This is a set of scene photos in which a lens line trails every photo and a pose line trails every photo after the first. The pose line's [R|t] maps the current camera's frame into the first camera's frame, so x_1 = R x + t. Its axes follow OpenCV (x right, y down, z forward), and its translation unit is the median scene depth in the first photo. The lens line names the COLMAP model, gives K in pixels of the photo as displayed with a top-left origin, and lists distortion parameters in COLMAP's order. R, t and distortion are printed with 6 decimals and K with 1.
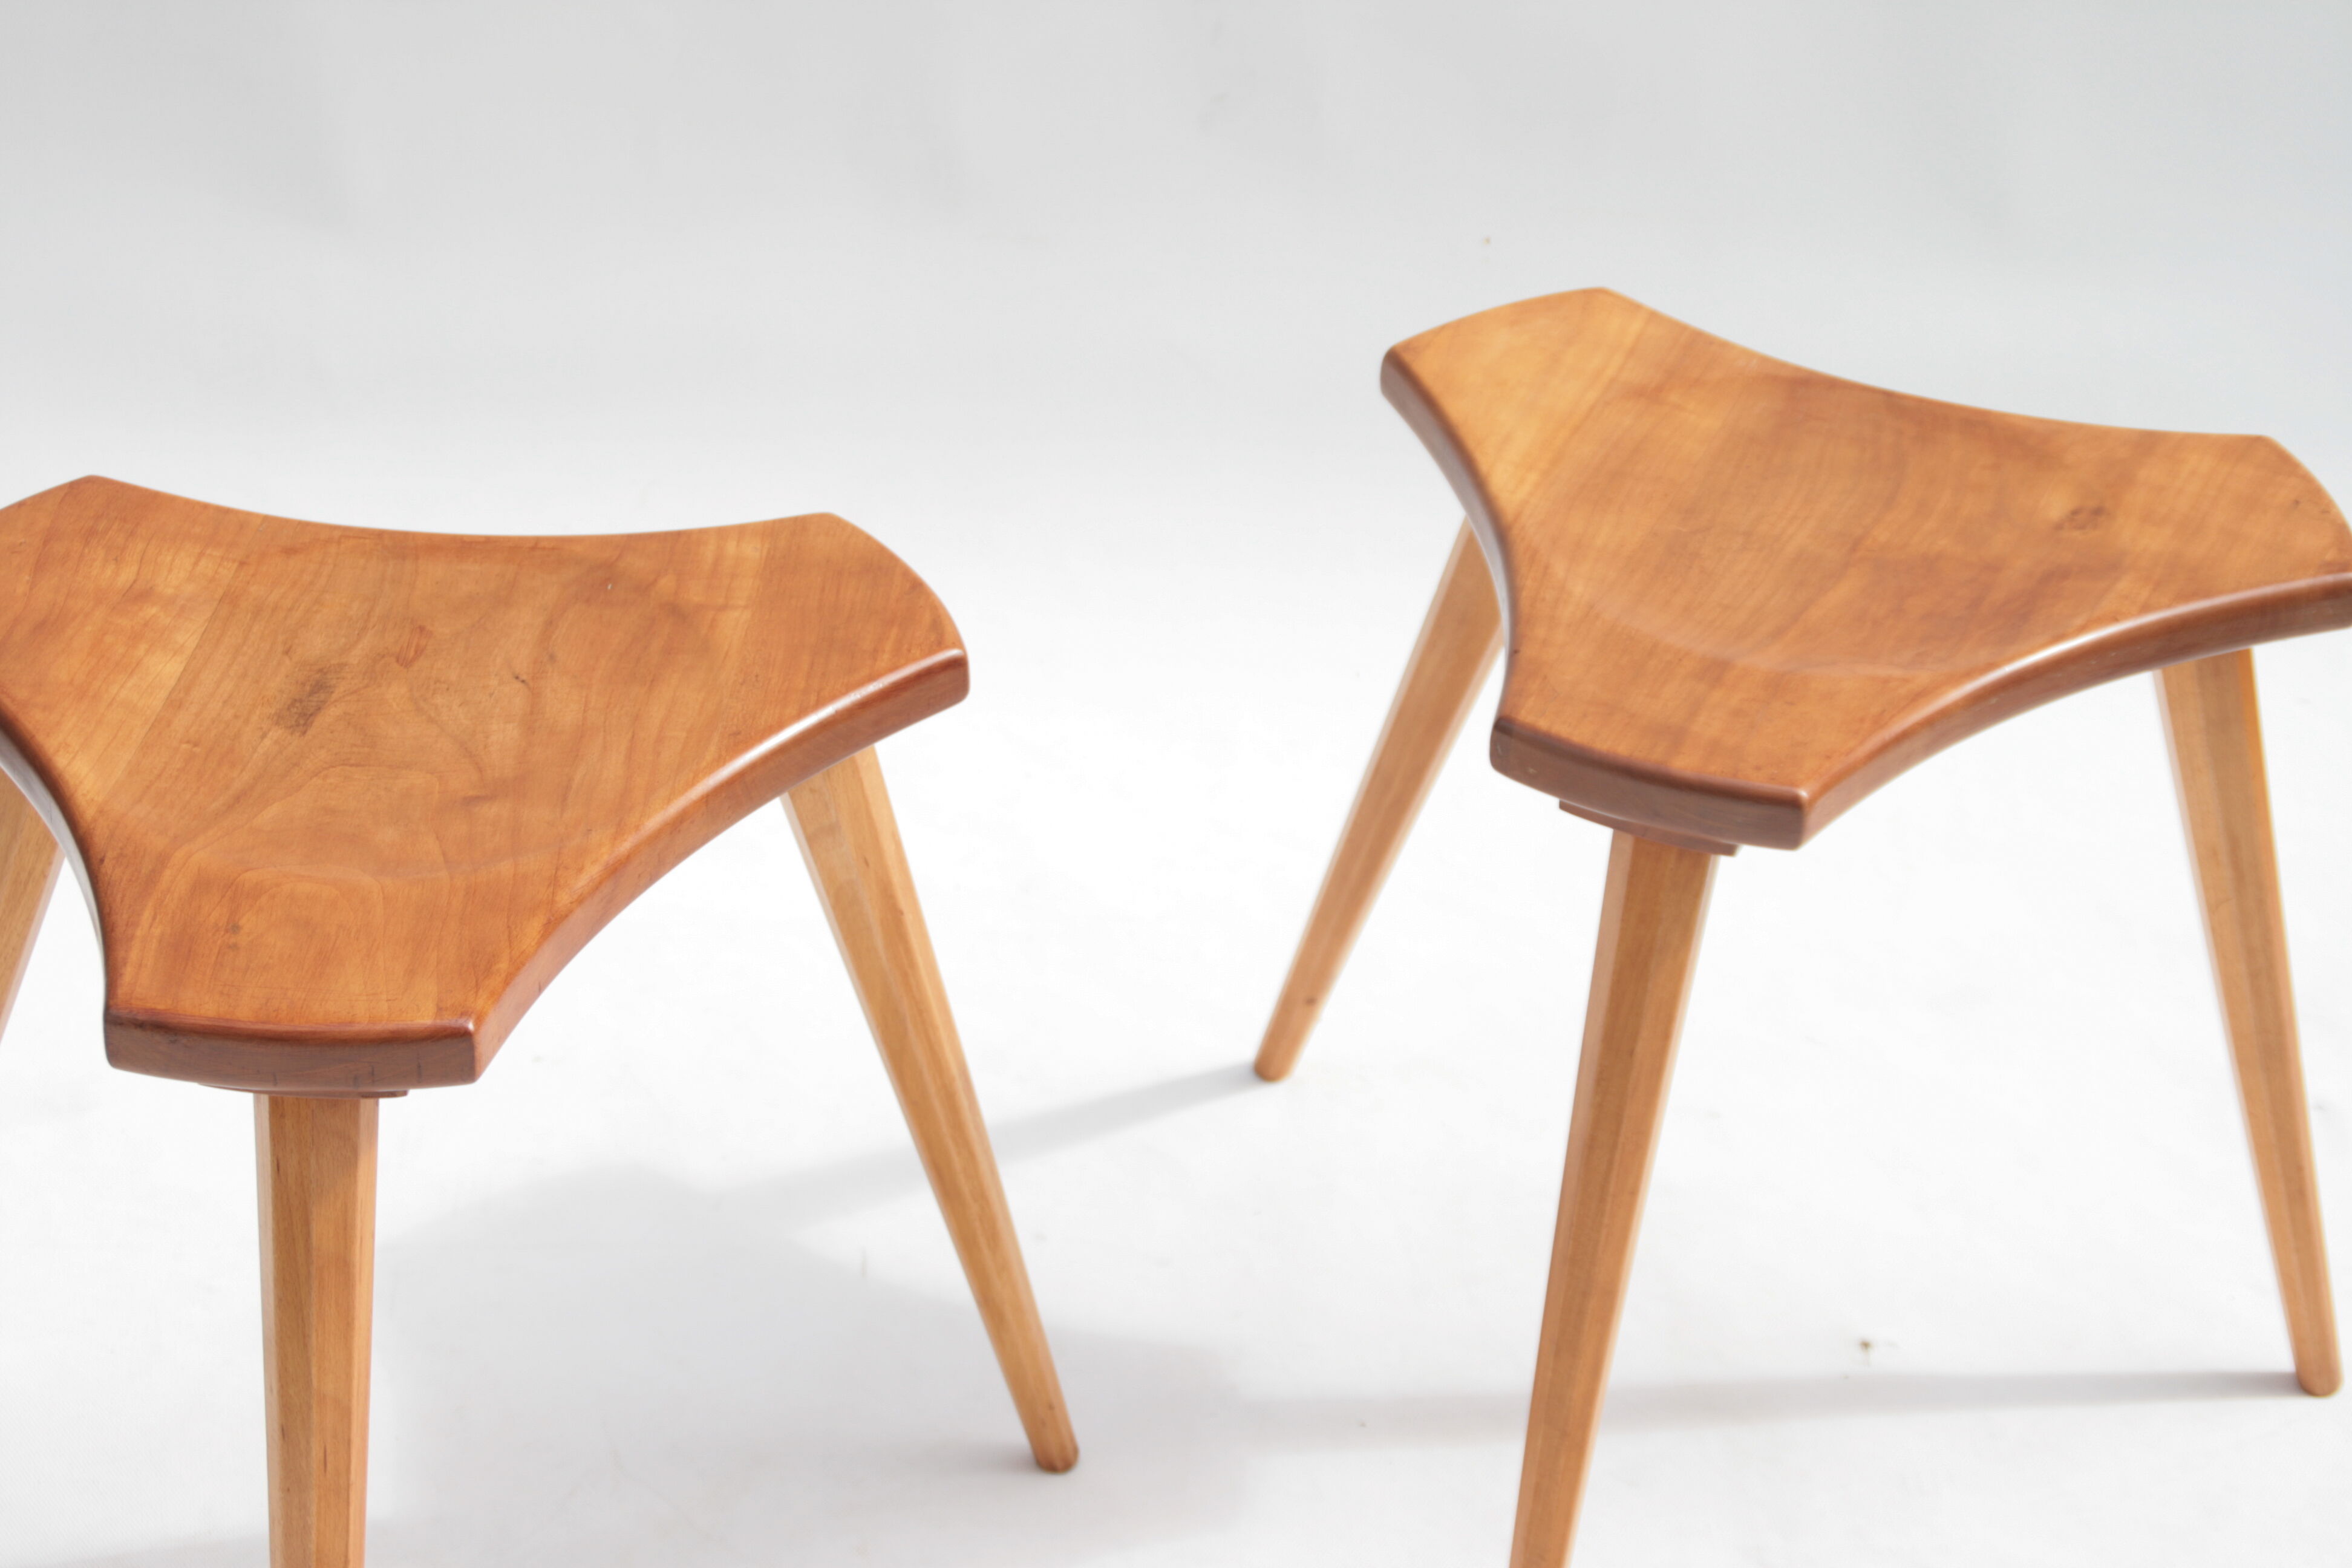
lens RADIAL K [[5240.2, 0, 1167.3], [0, 5240.2, 765.8], [0, 0, 1]] dist [0.349200, 0.000000]
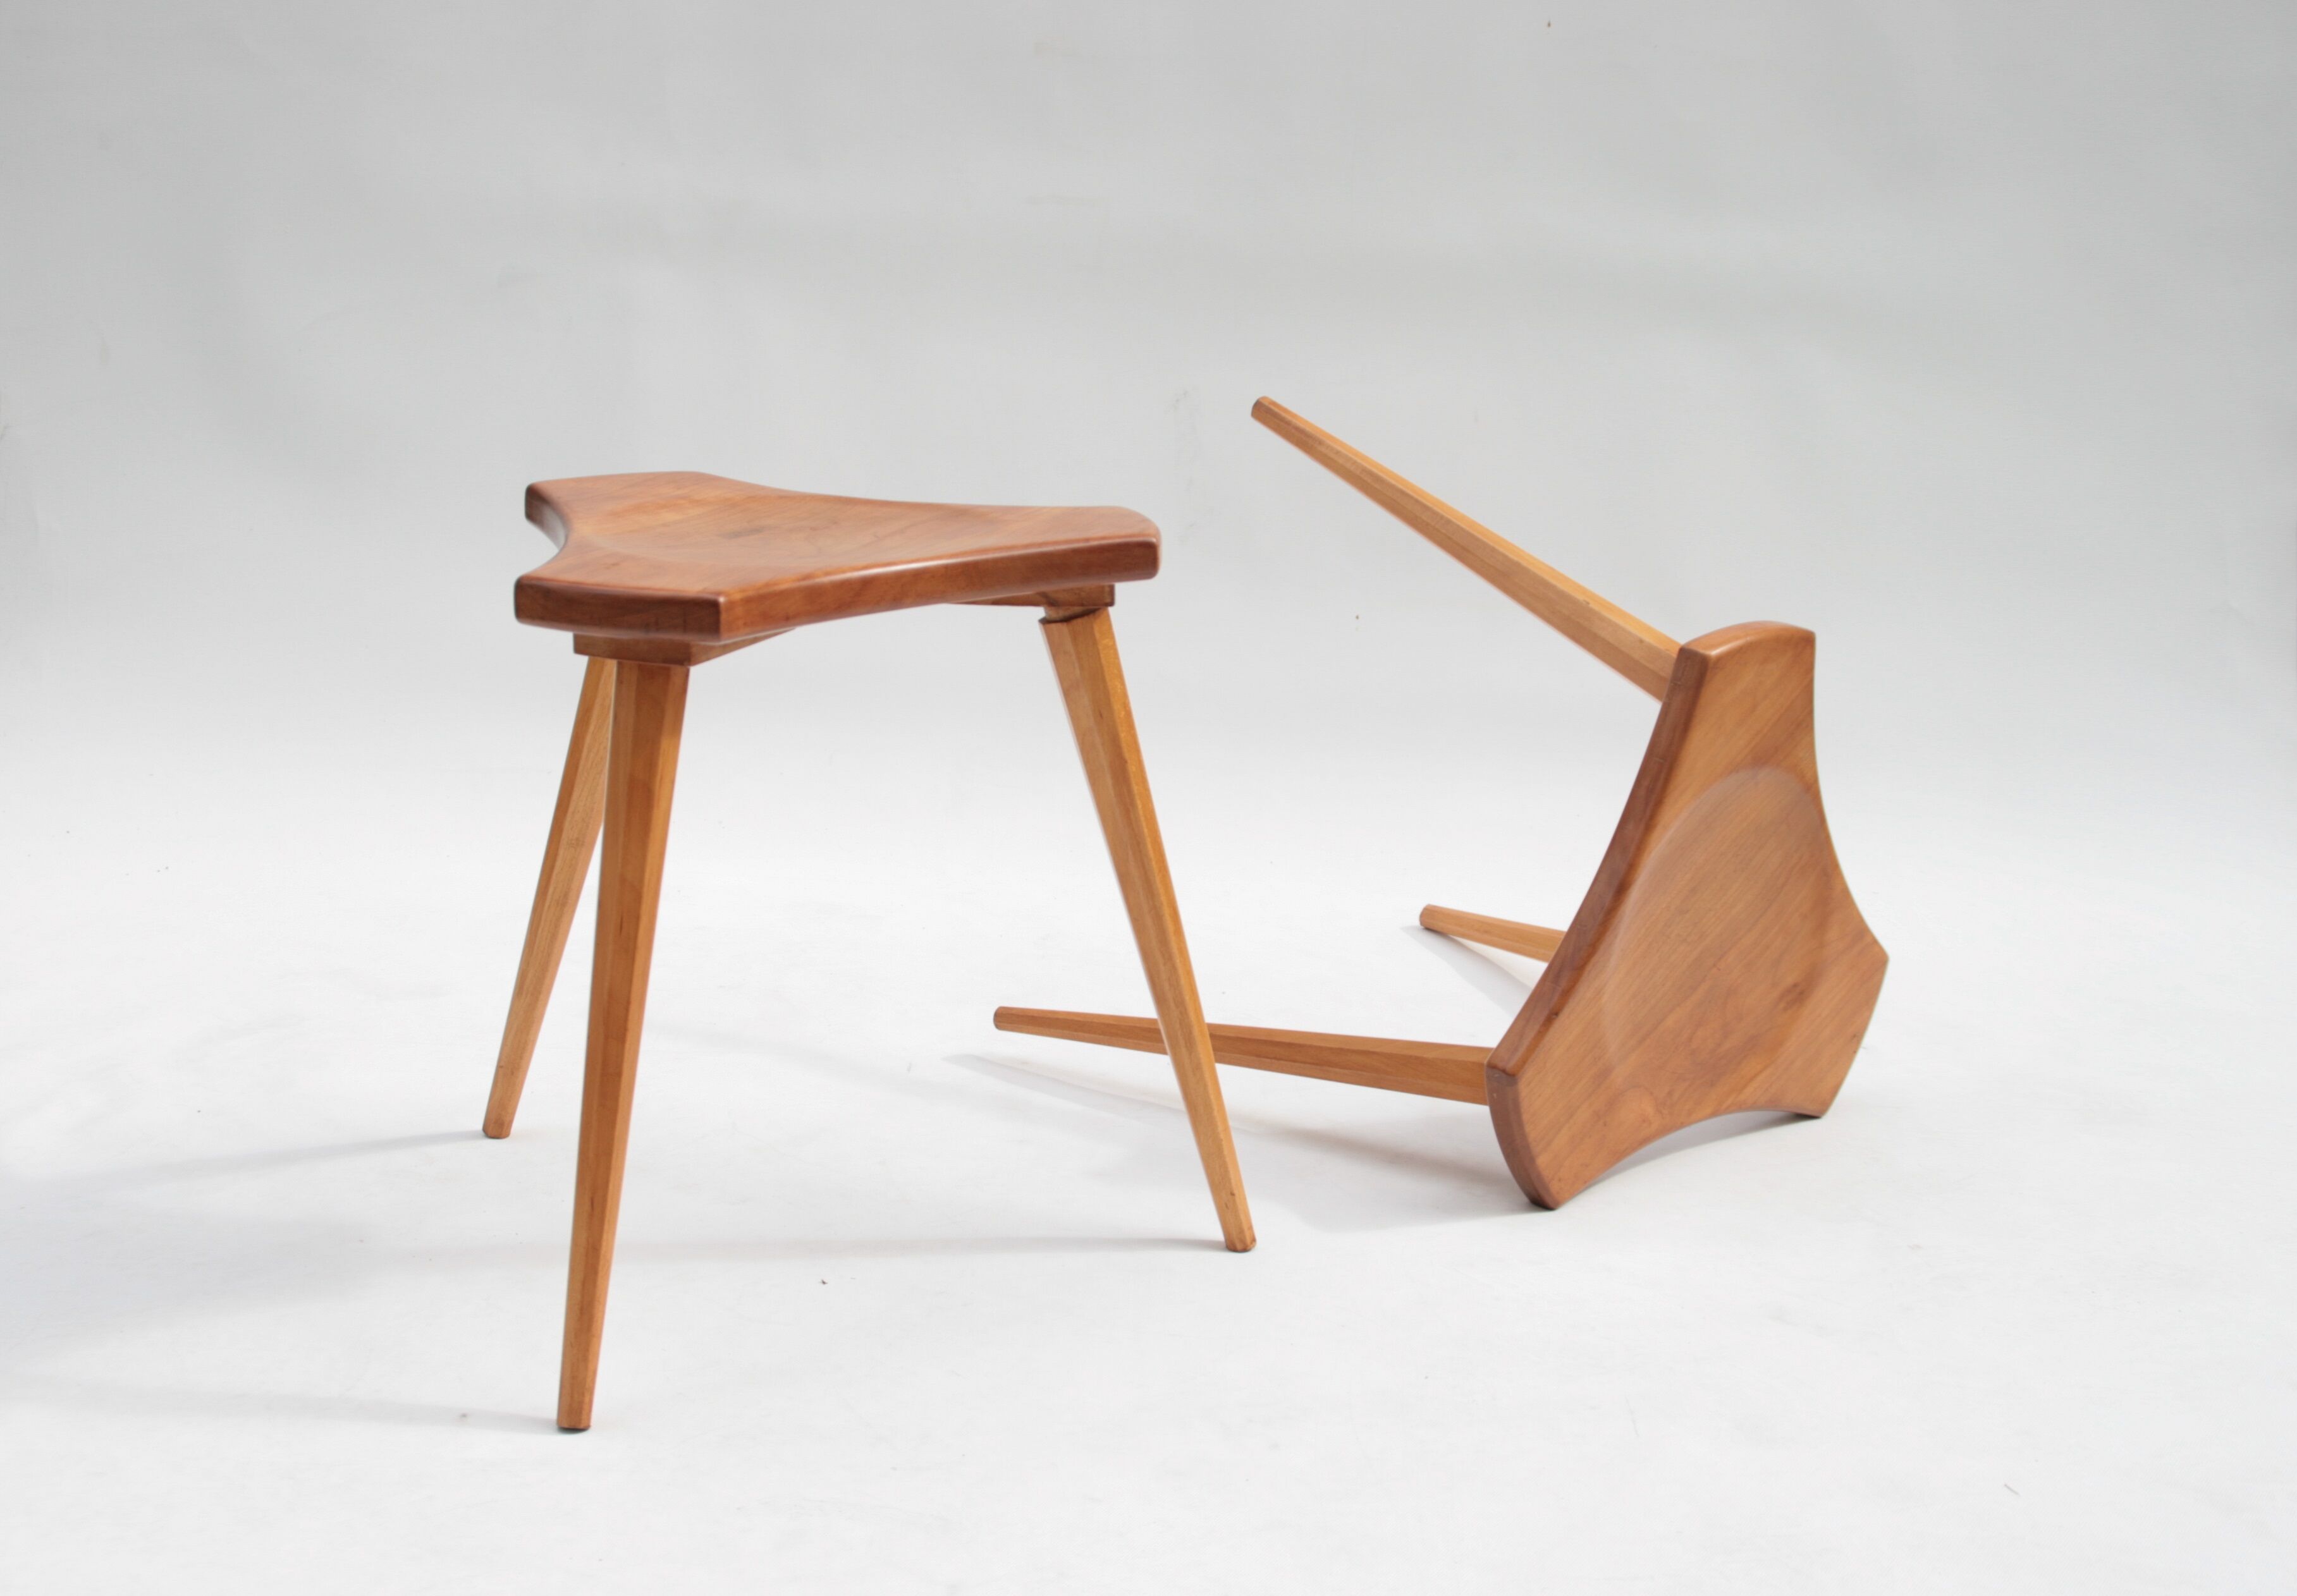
lens RADIAL K [[3363.9, 0, 1112.2], [0, 3363.9, 814.2], [0, 0, 1]] dist [0.030141, 0.000000]
pose [[0.949584, 0.069471, -0.305720, 0.242851], [-0.160186, 0.945758, -0.282634, 0.318071], [0.269502, 0.317356, 0.909205, 0.137376]]
